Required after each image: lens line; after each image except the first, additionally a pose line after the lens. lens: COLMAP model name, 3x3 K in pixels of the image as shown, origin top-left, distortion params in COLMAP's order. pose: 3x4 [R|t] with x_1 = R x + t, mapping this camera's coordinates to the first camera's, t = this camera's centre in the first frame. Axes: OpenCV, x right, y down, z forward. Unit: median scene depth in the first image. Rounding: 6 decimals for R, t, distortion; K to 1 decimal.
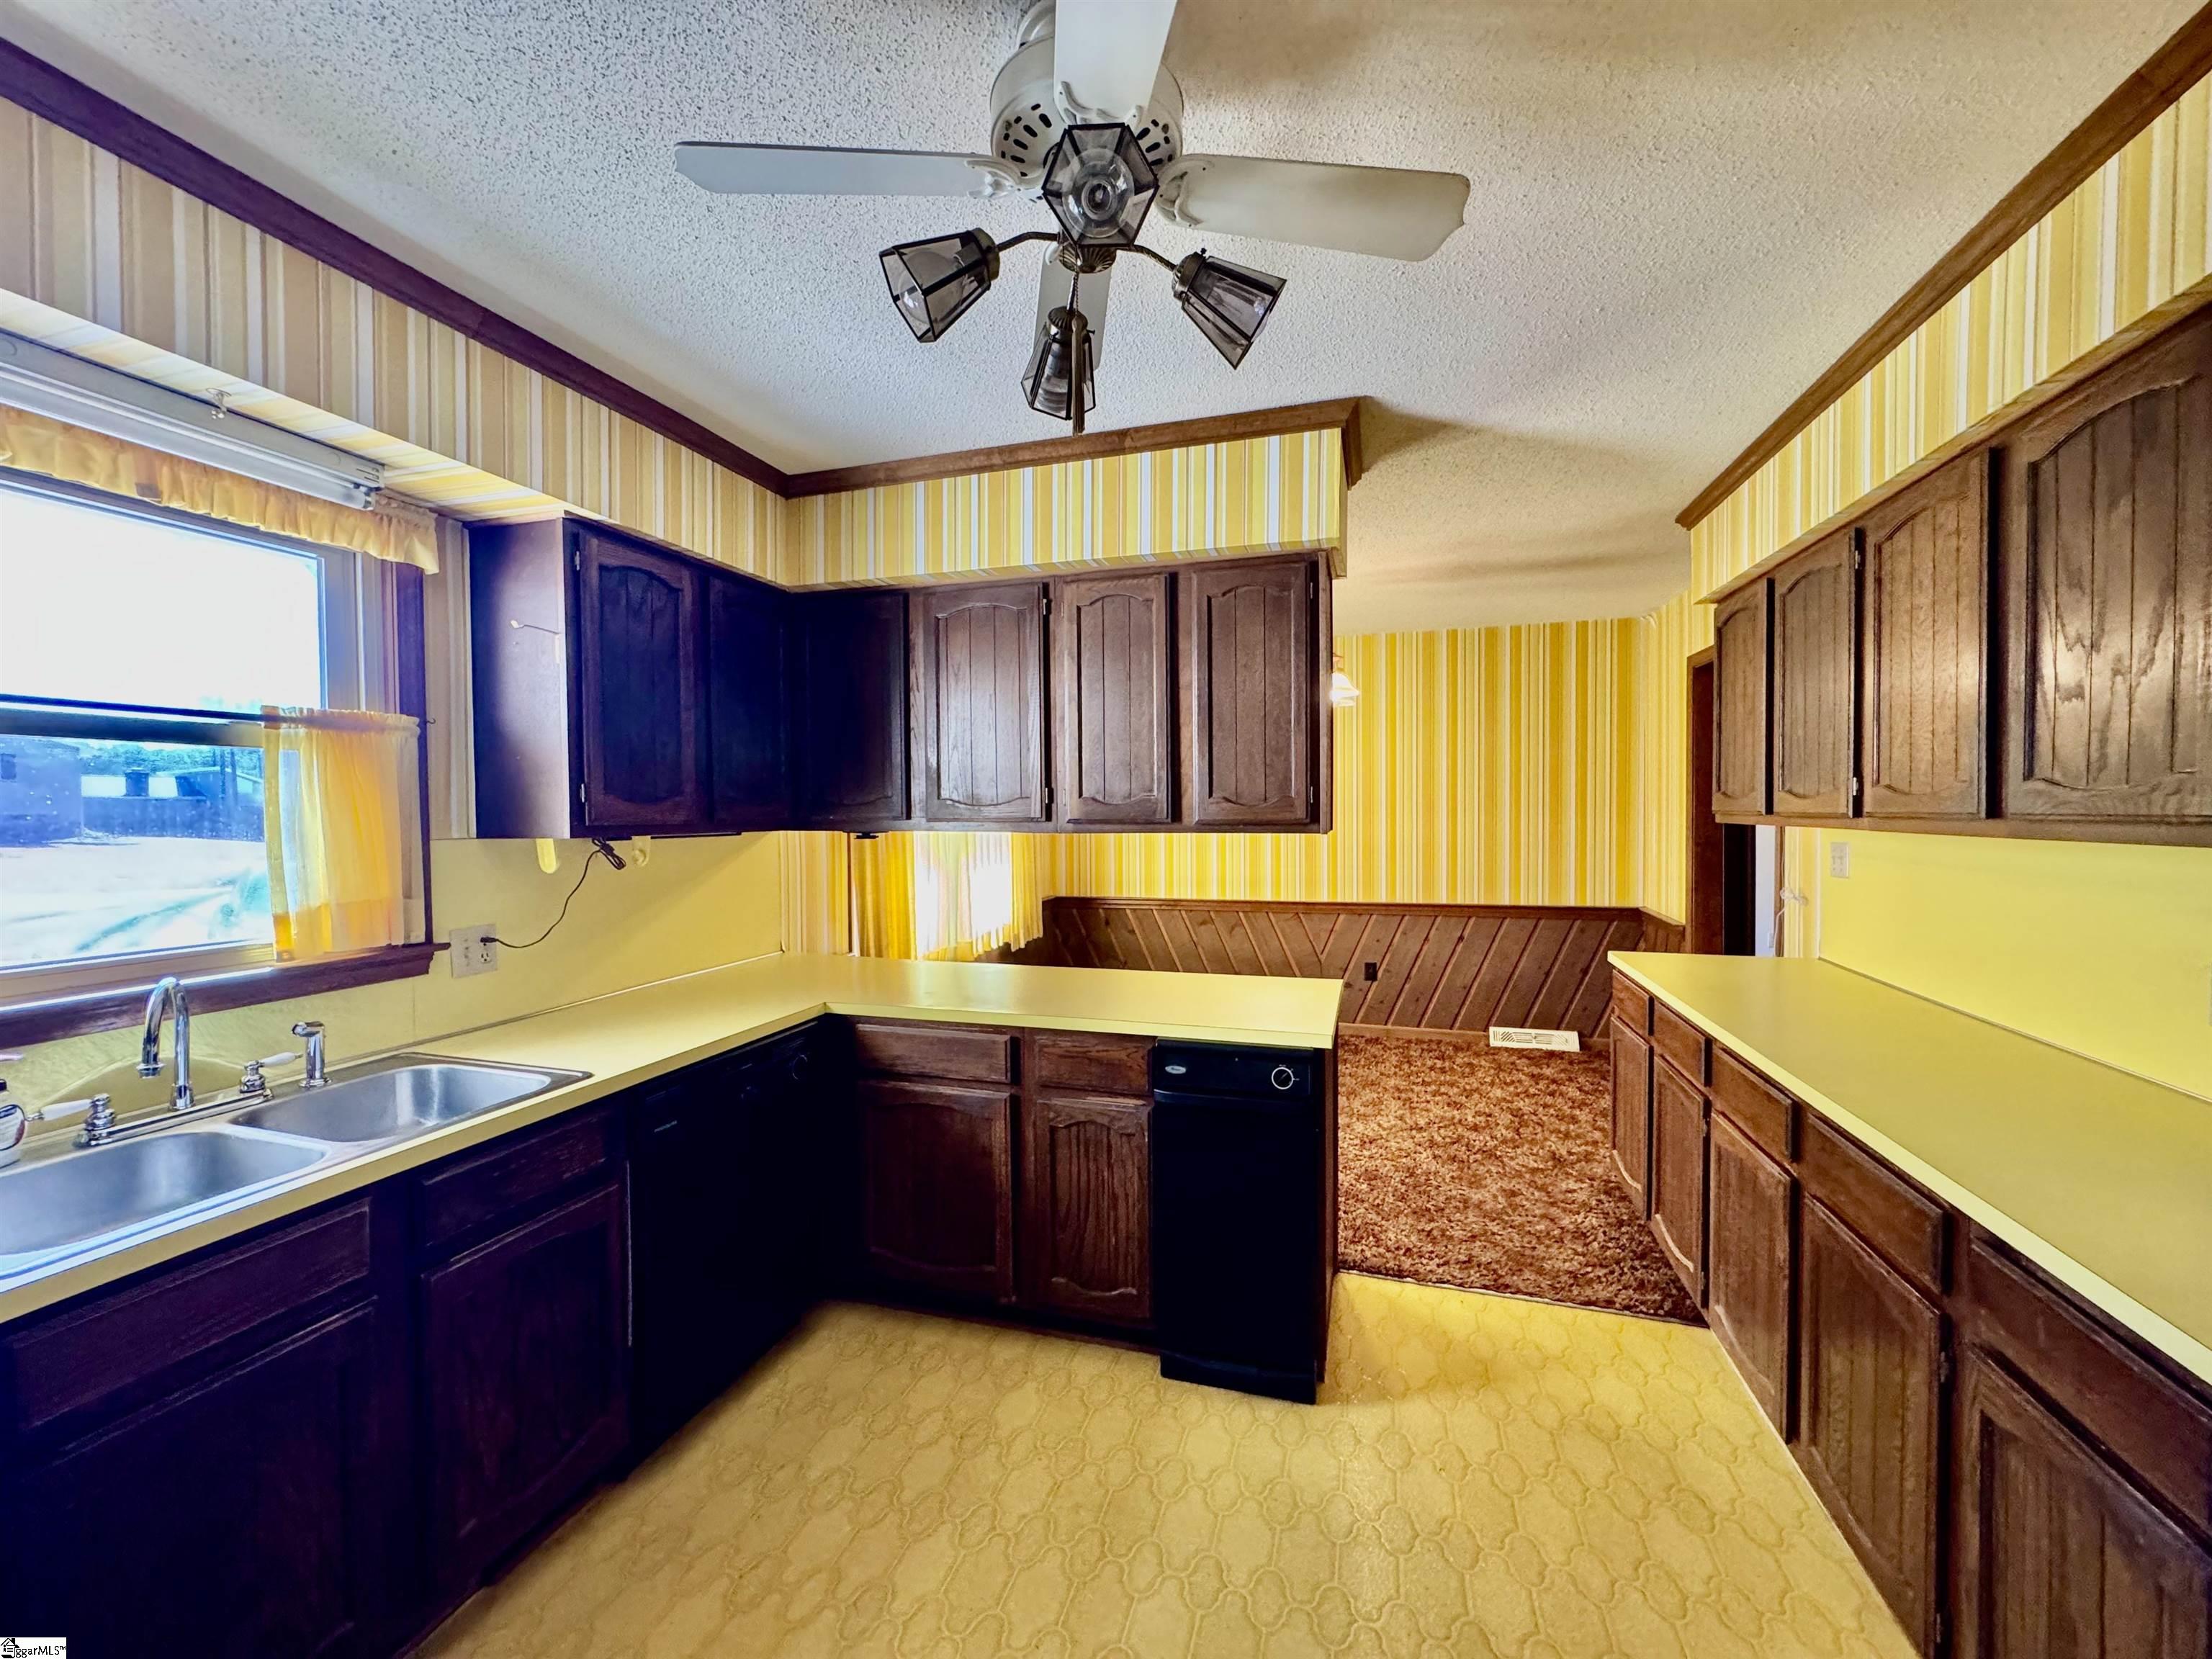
lens RADIAL K [[879.5, 0, 1106.0], [0, 879.5, 829.5], [0, 0, 1]] dist [0.001678, 0.000178]
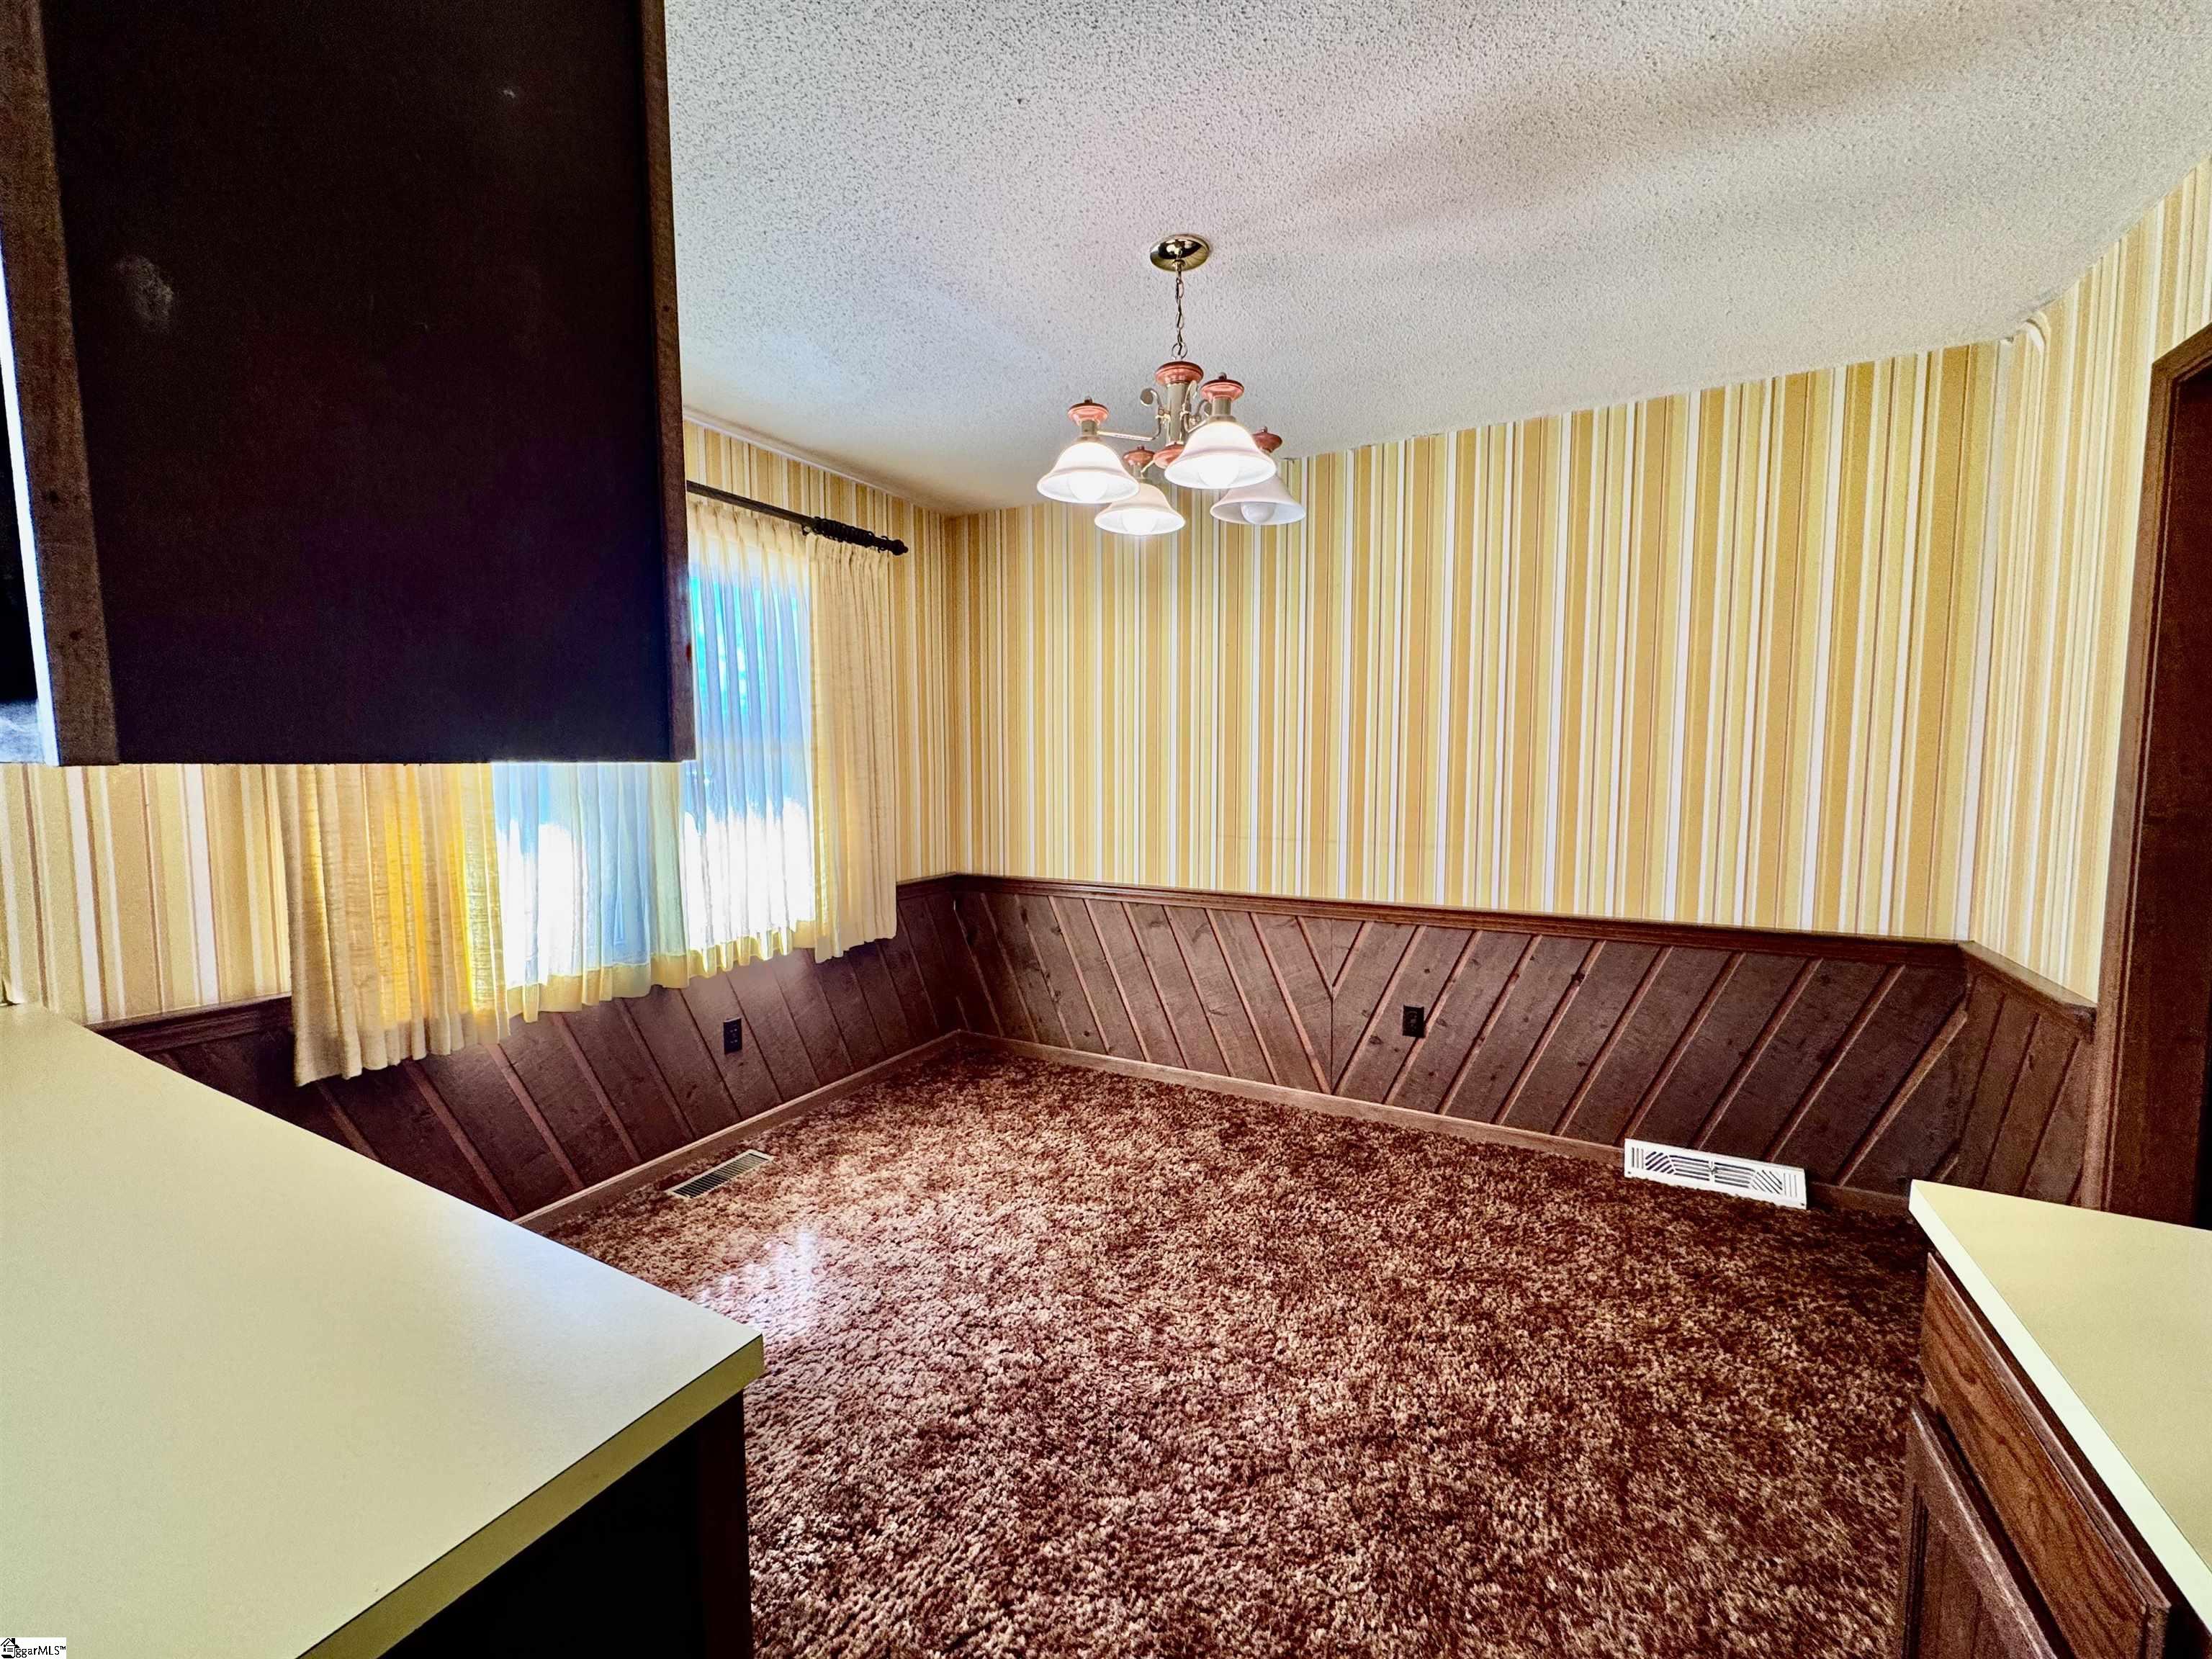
lens RADIAL K [[879.5, 0, 1106.0], [0, 879.5, 829.5], [0, 0, 1]] dist [0.001678, 0.000178]
pose [[0.980643, 0.021427, -0.194629, 0.224919], [-0.010867, 0.998418, 0.055165, 0.002823], [0.195503, -0.051982, 0.979324, 0.414332]]
